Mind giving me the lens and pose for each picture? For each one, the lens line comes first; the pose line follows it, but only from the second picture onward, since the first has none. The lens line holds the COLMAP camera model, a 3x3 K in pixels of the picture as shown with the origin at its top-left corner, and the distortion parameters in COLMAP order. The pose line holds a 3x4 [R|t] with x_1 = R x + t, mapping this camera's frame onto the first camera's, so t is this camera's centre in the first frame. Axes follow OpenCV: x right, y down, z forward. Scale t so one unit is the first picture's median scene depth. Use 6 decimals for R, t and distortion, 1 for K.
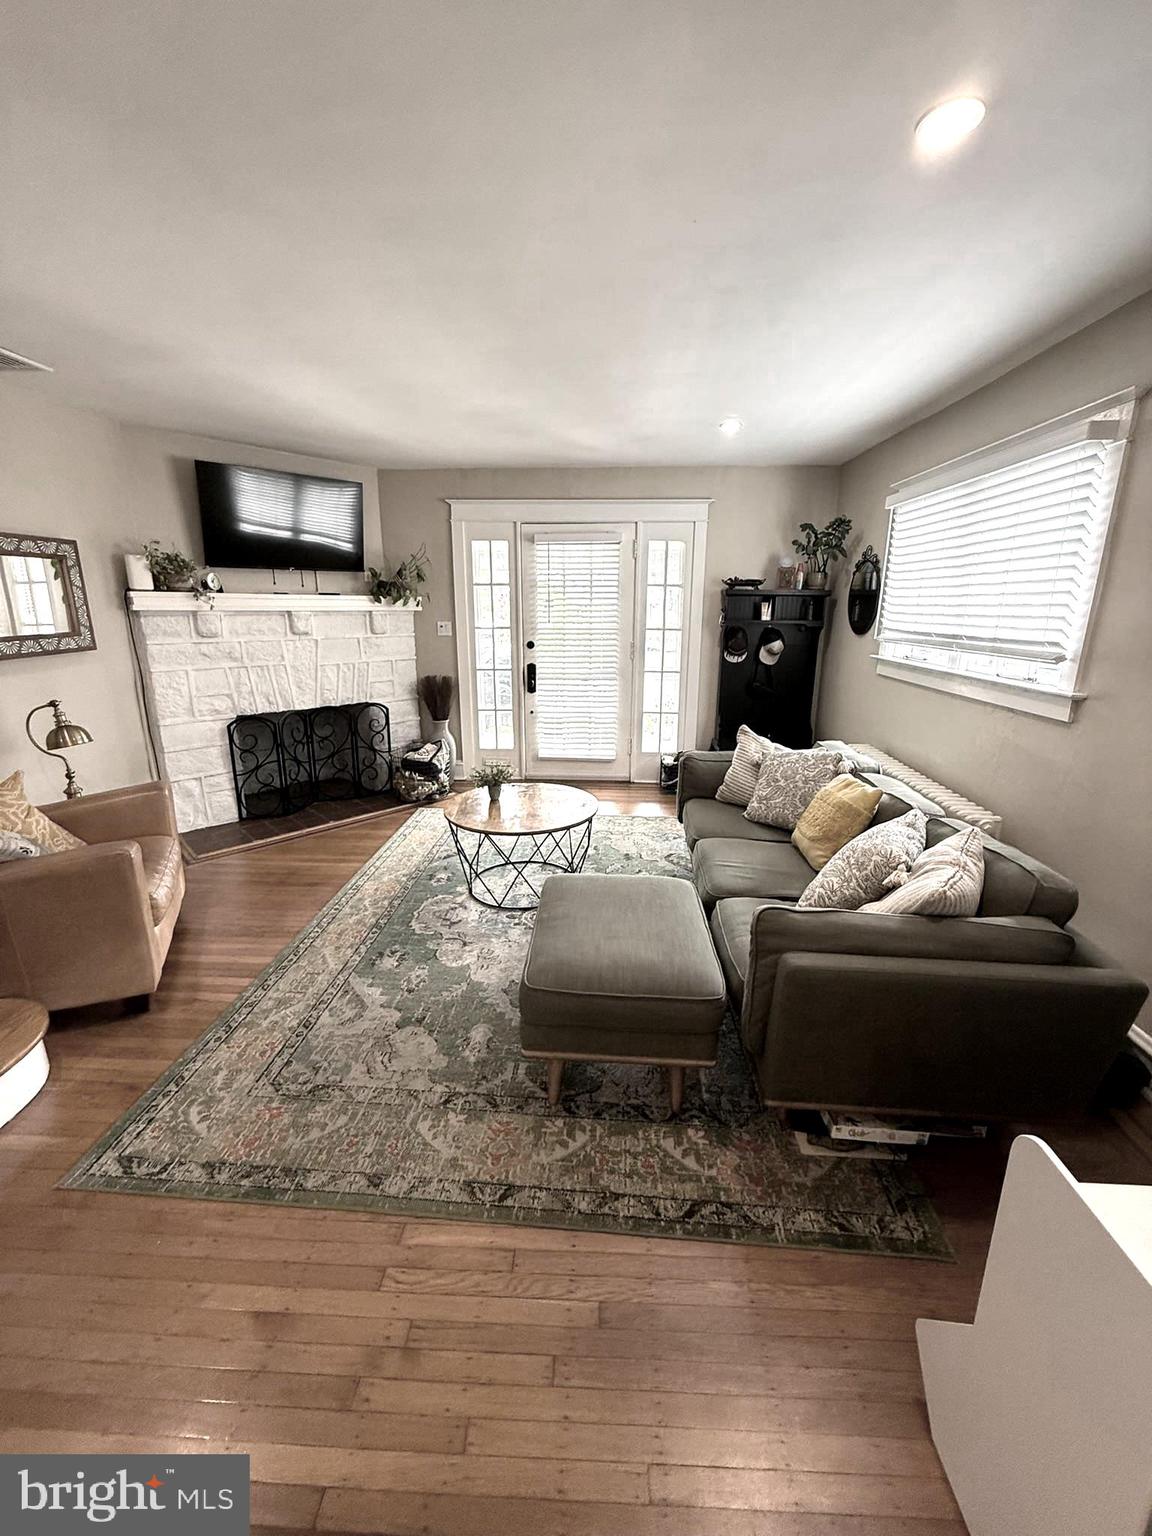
lens RADIAL K [[626.6, 0, 576.7], [0, 626.6, 772.6], [0, 0, 1]] dist [-0.000525, 0.000785]
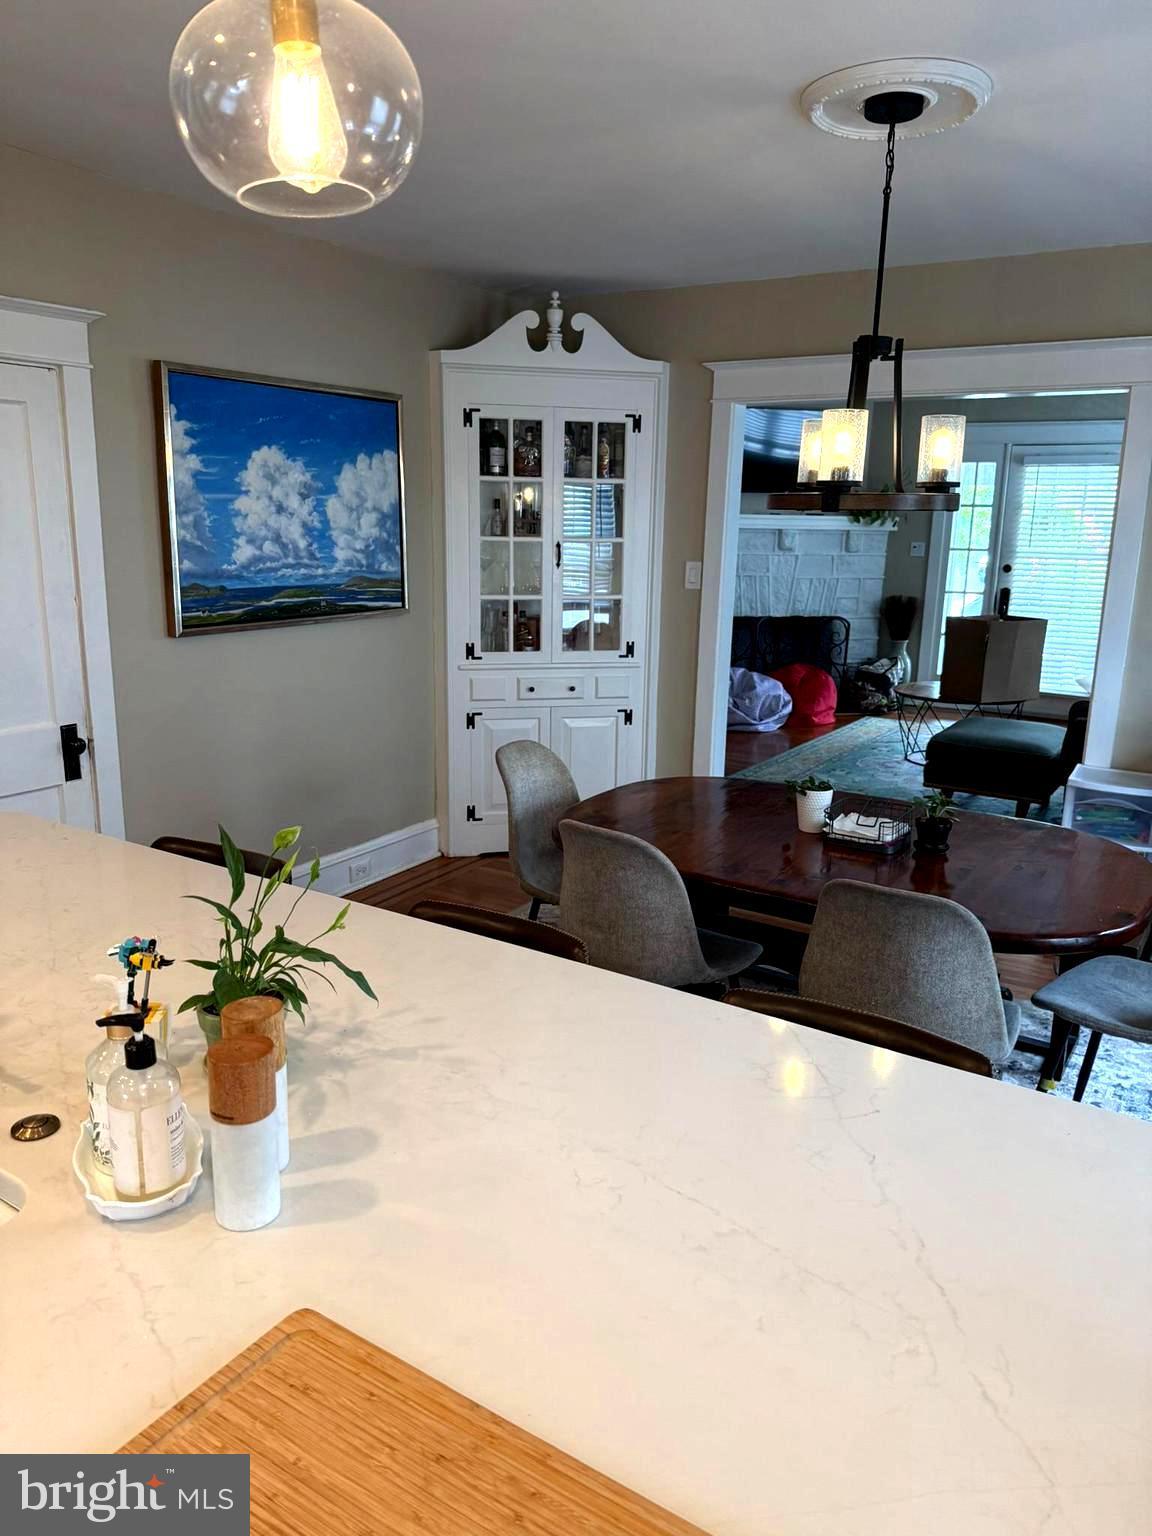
lens RADIAL K [[1087.7, 0, 570.1], [0, 1087.7, 766.4], [0, 0, 1]] dist [0.045693, -0.000132]
pose [[0.869899, 0.128753, -0.476129, 0.193572], [-0.142891, 0.989717, 0.006571, 0.191689], [0.472079, 0.062318, 0.879351, -0.819850]]
